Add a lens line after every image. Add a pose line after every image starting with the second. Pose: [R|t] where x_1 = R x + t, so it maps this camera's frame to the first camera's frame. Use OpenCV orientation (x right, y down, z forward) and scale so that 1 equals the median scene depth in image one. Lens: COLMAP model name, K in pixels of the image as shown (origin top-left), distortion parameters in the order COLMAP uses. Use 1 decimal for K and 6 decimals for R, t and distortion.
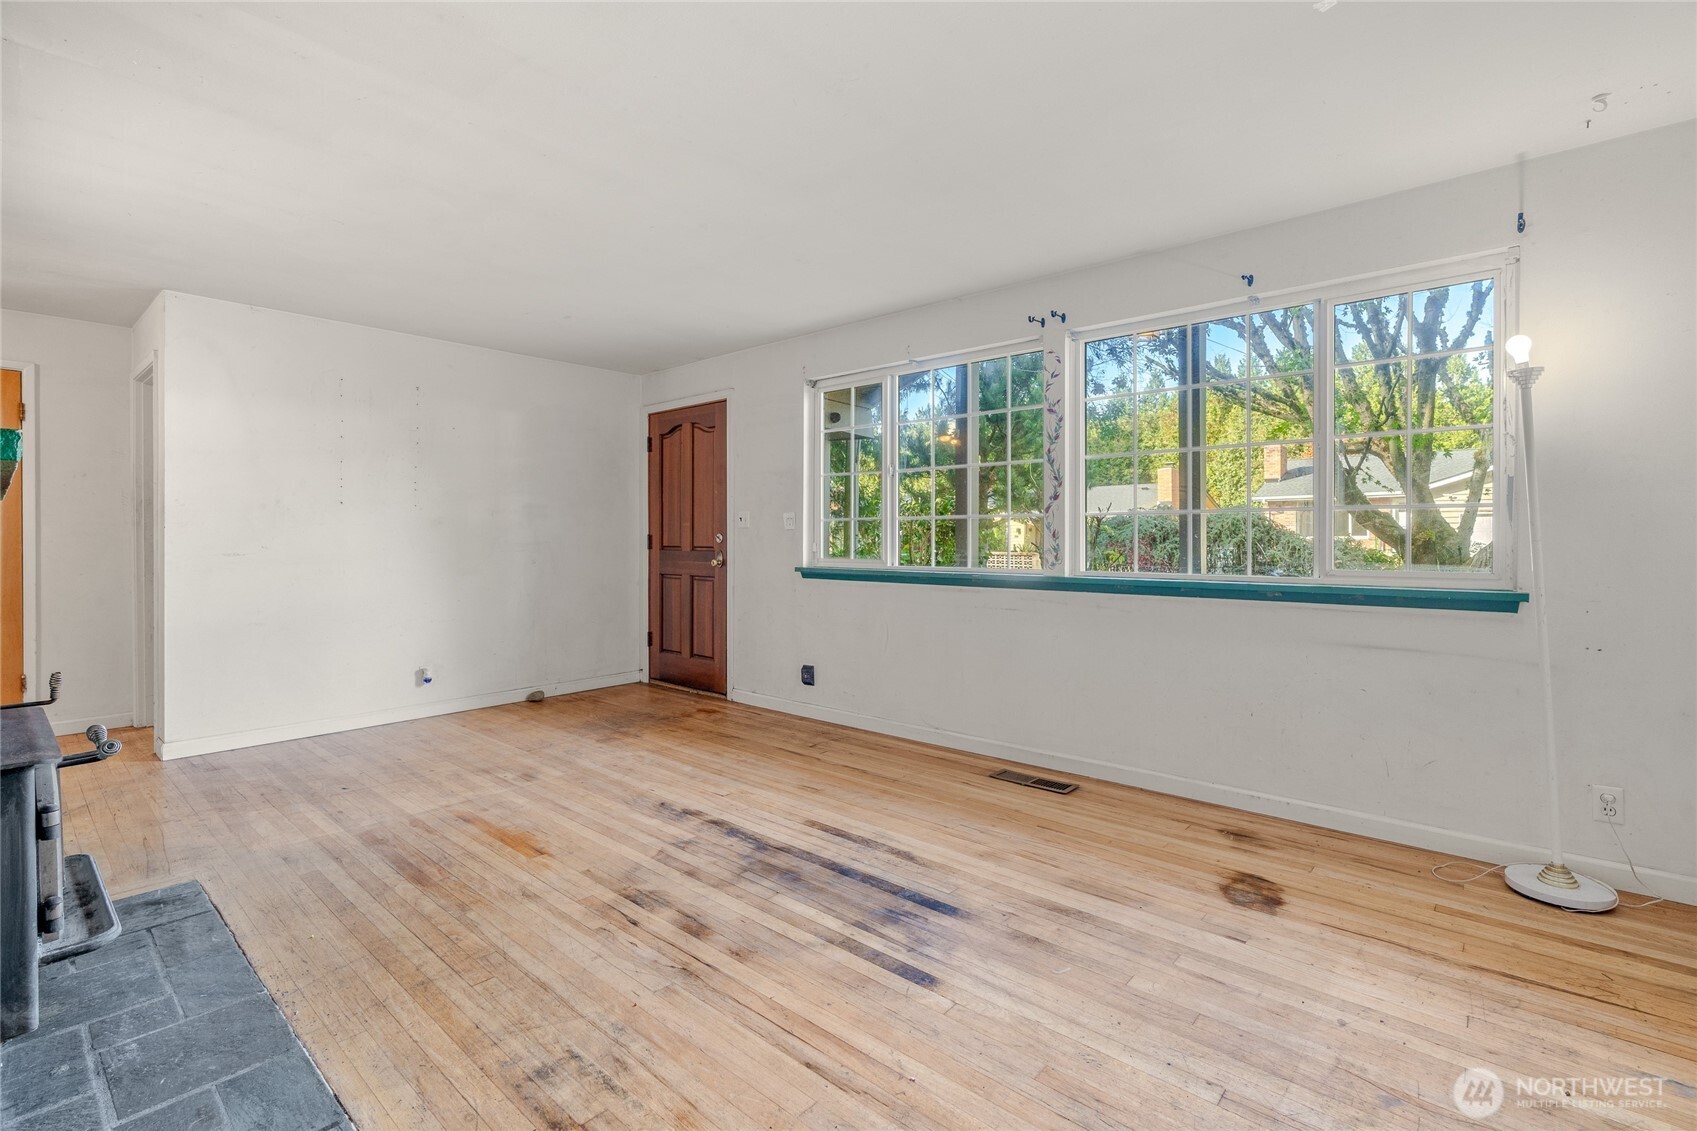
lens RADIAL K [[771.5, 0, 839.1], [0, 771.5, 555.9], [0, 0, 1]] dist [-0.011048, 0.004328]
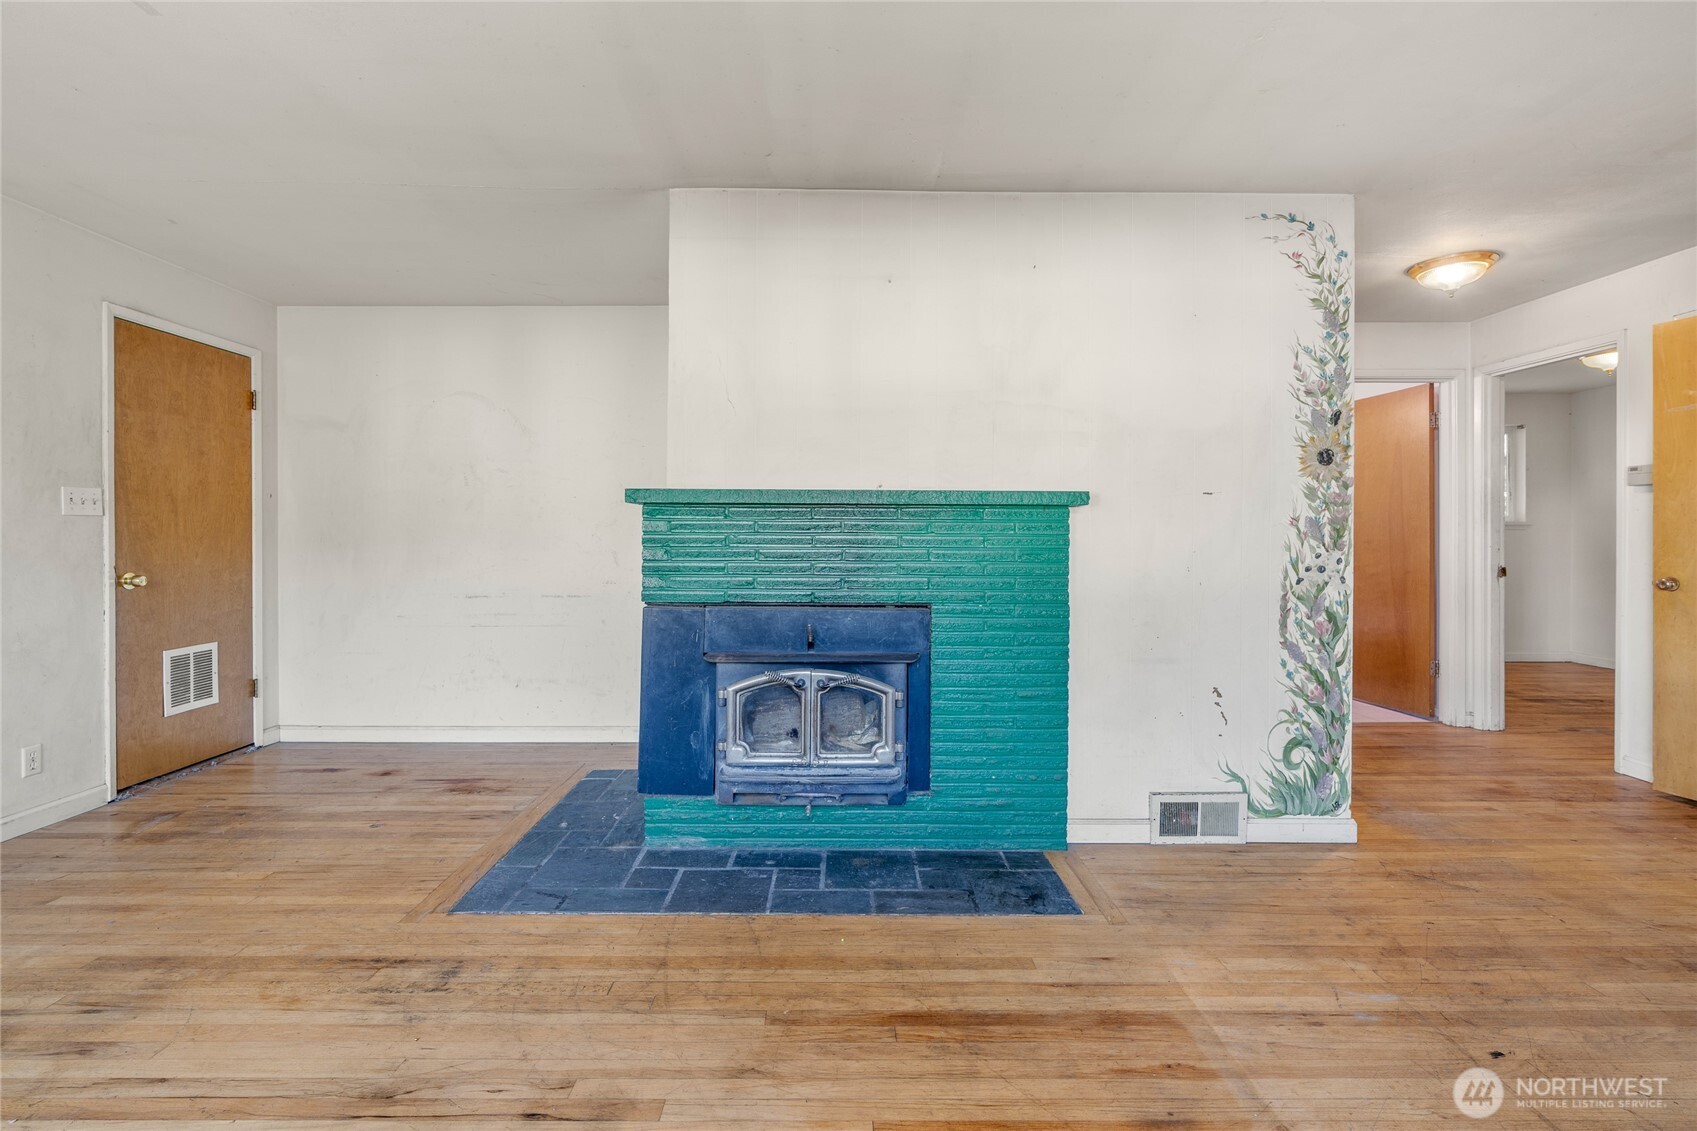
lens RADIAL K [[771.5, 0, 847.6], [0, 771.5, 551.3], [0, 0, 1]] dist [-0.011048, 0.004328]
pose [[-0.741056, 0.013603, -0.671305, -0.026405], [-0.013426, 0.999295, 0.035071, -0.036868], [0.671309, 0.035003, -0.740351, 1.517443]]
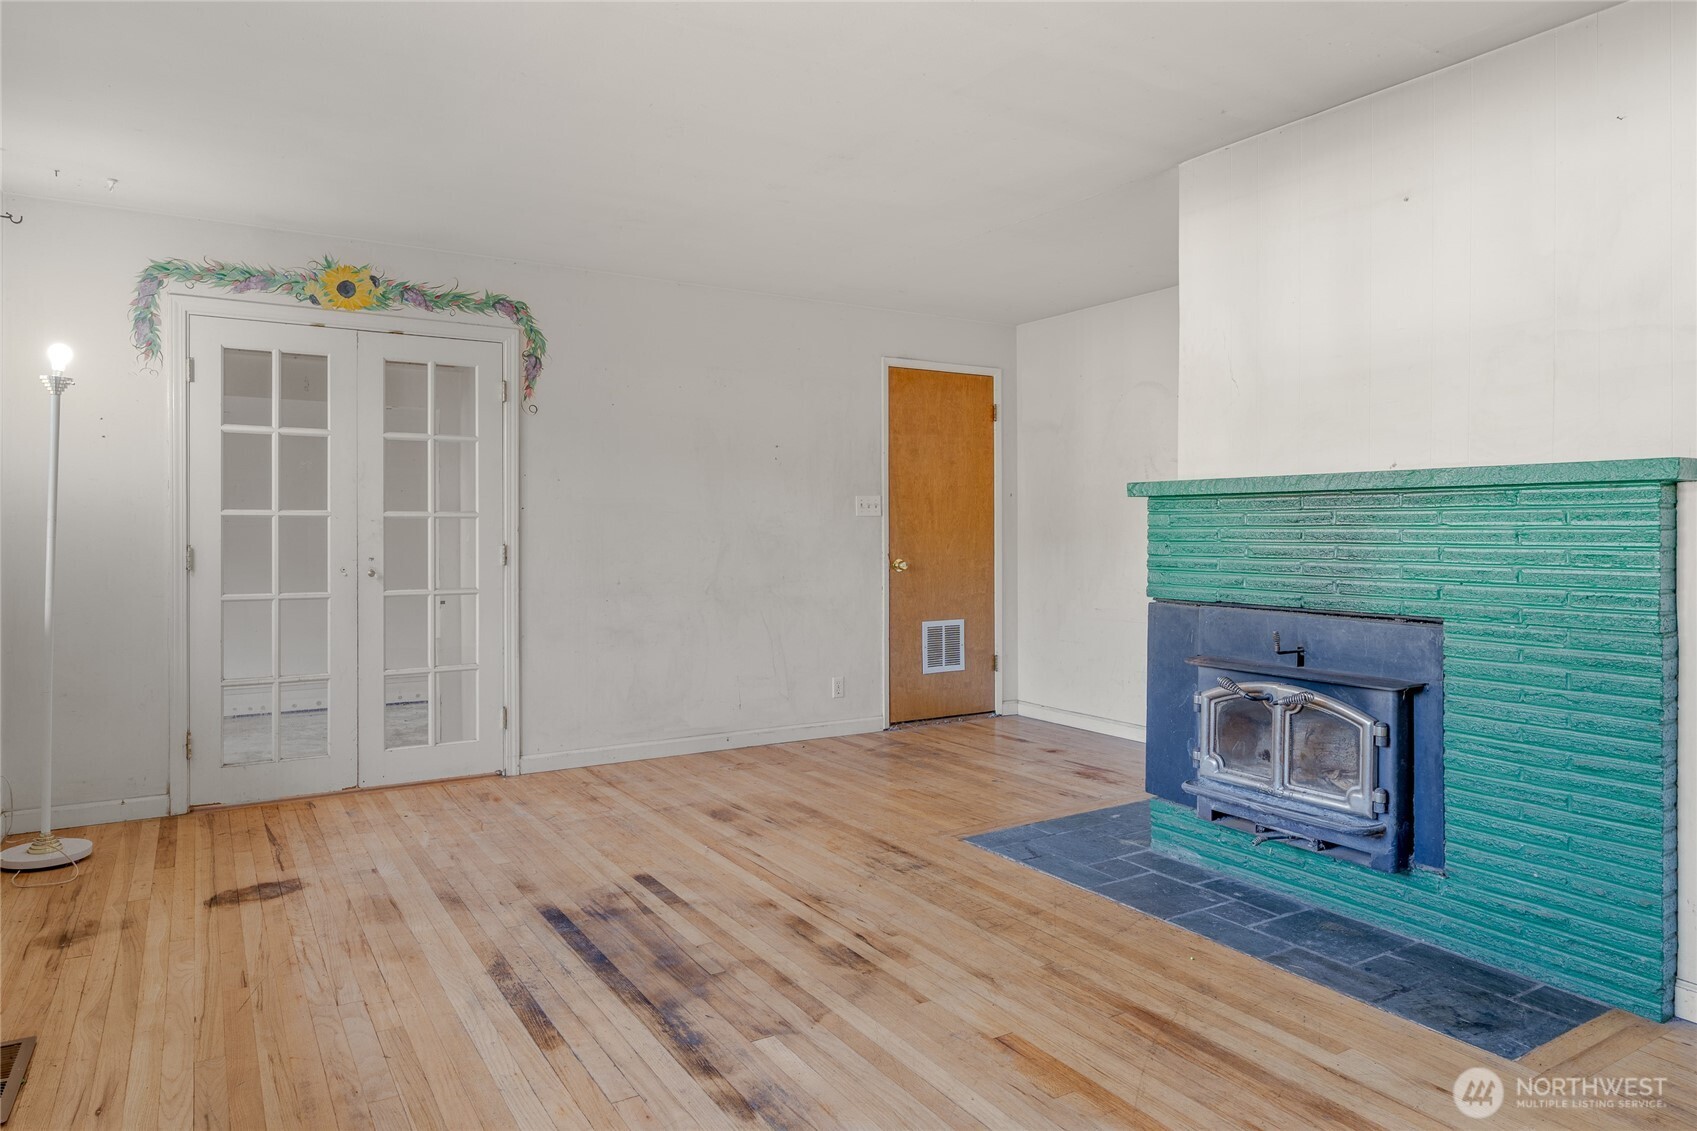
lens RADIAL K [[1061.6, 0, 853.6], [0, 1061.6, 553.4], [0, 0, 1]] dist [0.000977, 0.000416]
pose [[-0.961767, -0.002663, 0.273855, -0.566544], [0.008645, 0.999159, 0.040076, -0.046783], [-0.273731, 0.040911, -0.960936, 2.056959]]
